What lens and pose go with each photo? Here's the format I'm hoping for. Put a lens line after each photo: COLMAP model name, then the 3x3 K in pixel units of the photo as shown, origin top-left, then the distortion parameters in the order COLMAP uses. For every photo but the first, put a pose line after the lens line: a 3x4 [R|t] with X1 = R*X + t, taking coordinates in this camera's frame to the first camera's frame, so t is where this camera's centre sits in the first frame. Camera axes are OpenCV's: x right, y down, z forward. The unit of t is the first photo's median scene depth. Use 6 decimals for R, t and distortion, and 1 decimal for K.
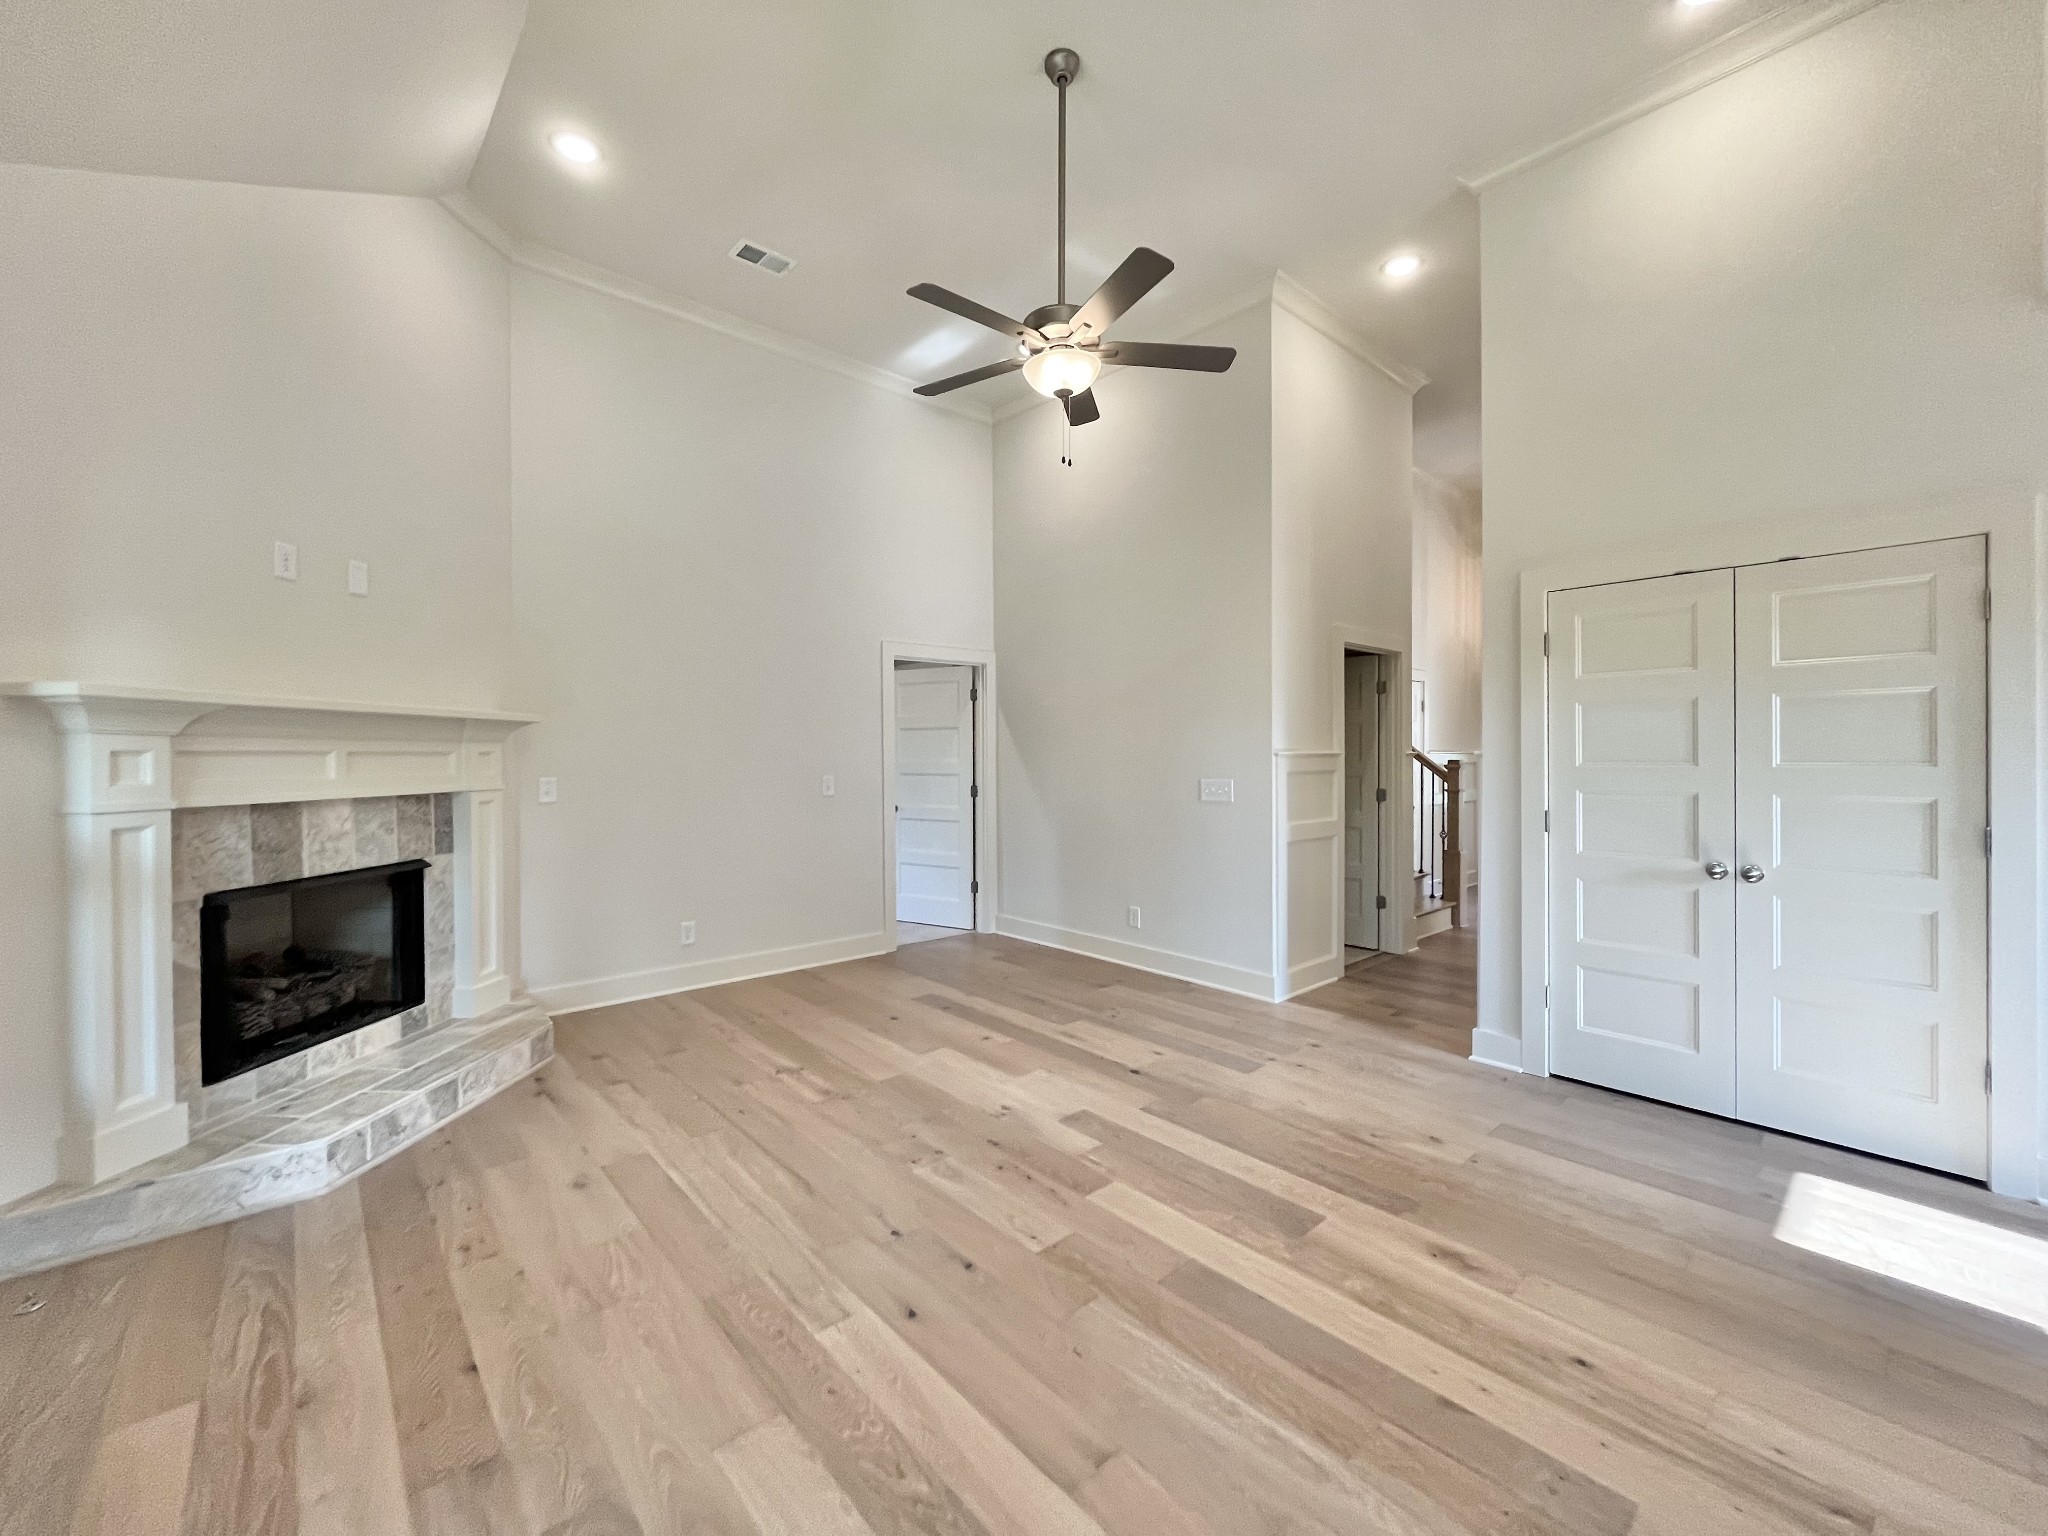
lens RADIAL K [[824.7, 0, 1027.4], [0, 824.7, 758.3], [0, 0, 1]] dist [-0.003383, -0.000183]
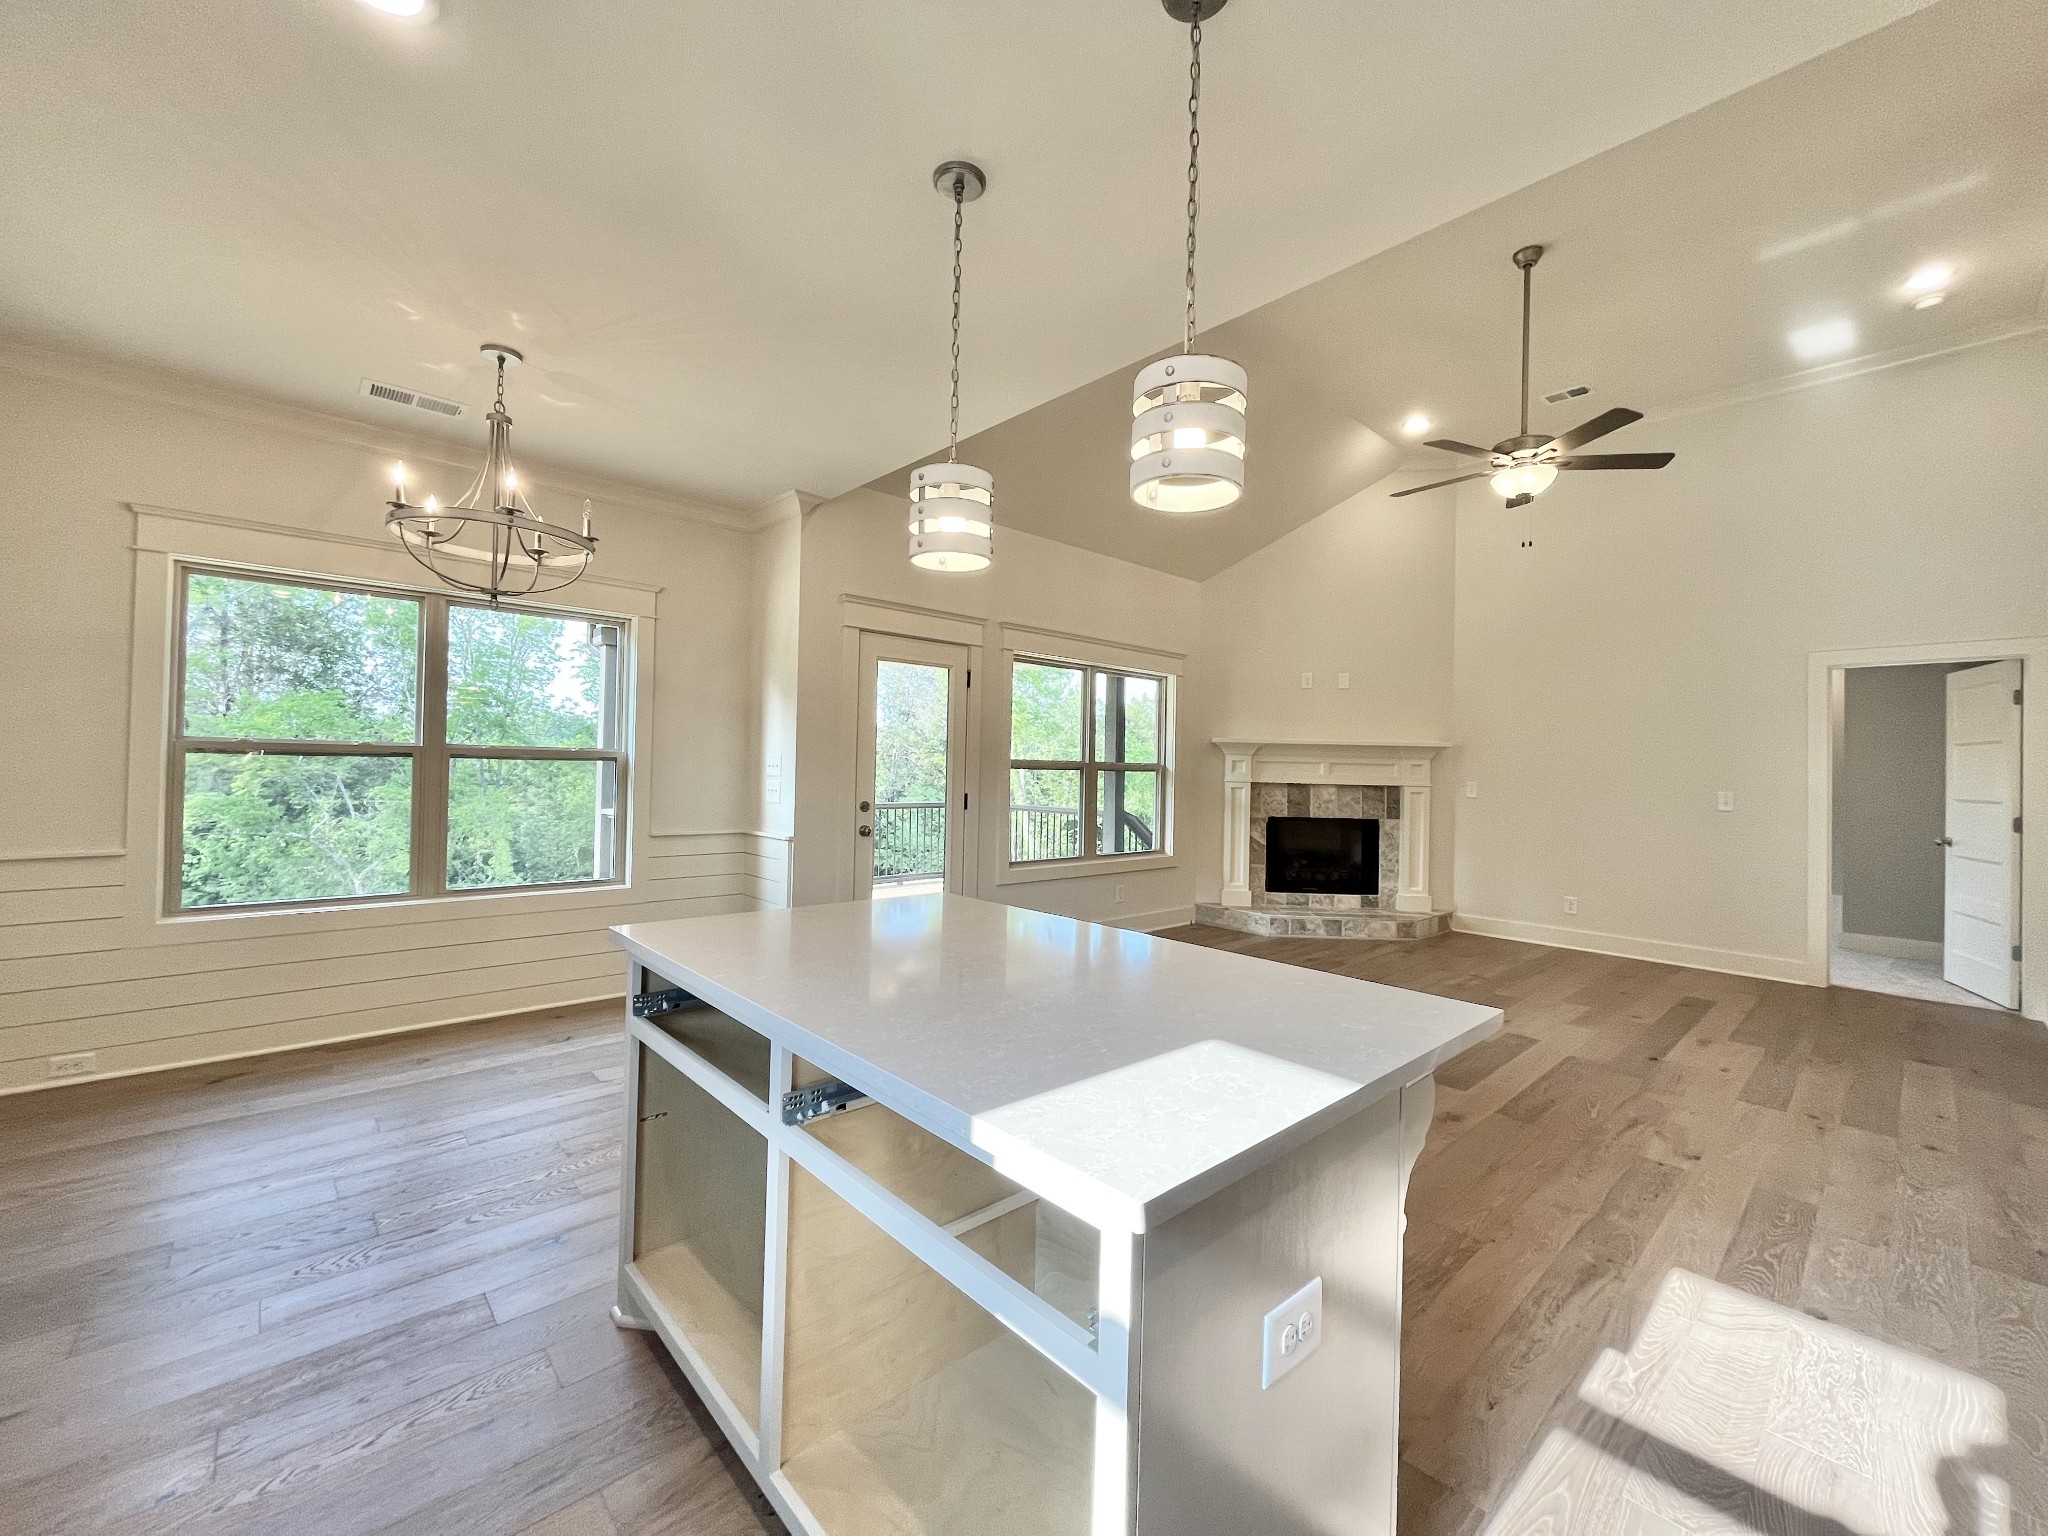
lens RADIAL K [[824.7, 0, 1028.5], [0, 824.7, 759.1], [0, 0, 1]] dist [-0.003383, -0.000183]
pose [[0.012714, -0.007646, -0.999890, 1.367493], [-0.027611, 0.999587, -0.007995, 0.022295], [0.999538, 0.027710, 0.012498, 0.180761]]
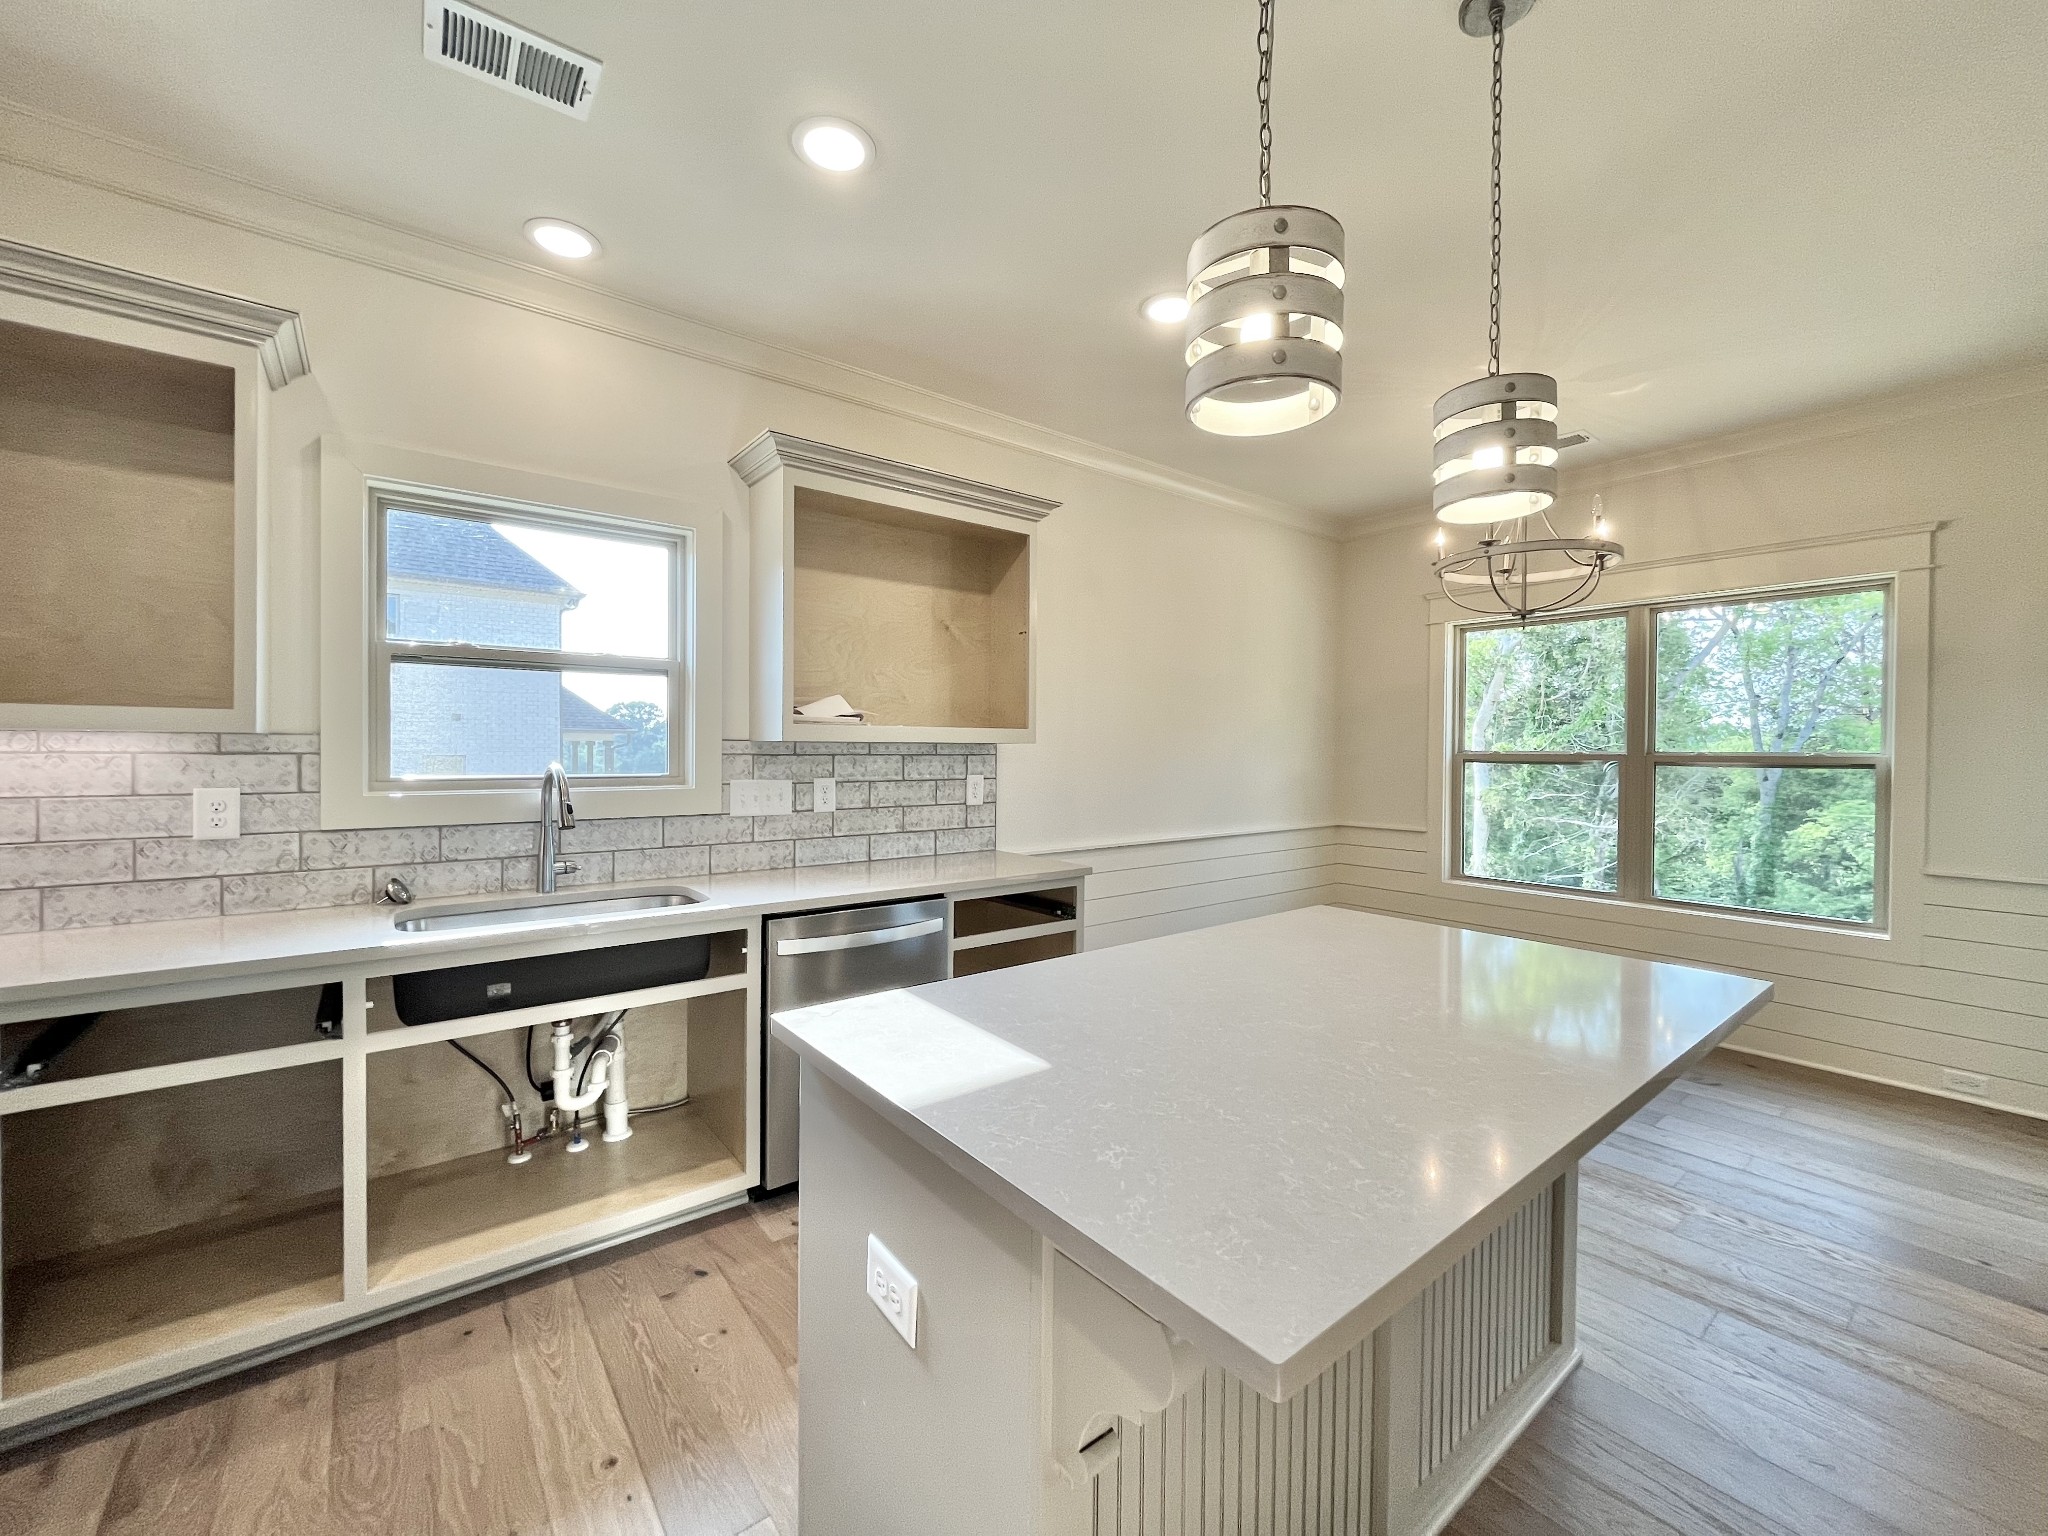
lens RADIAL K [[824.7, 0, 1028.5], [0, 824.7, 758.2], [0, 0, 1]] dist [-0.003383, -0.000183]
pose [[-0.998024, -0.004791, 0.062646, 0.964743], [-0.003829, 0.999873, 0.015463, 0.007337], [-0.062712, 0.015193, -0.997916, 0.640726]]
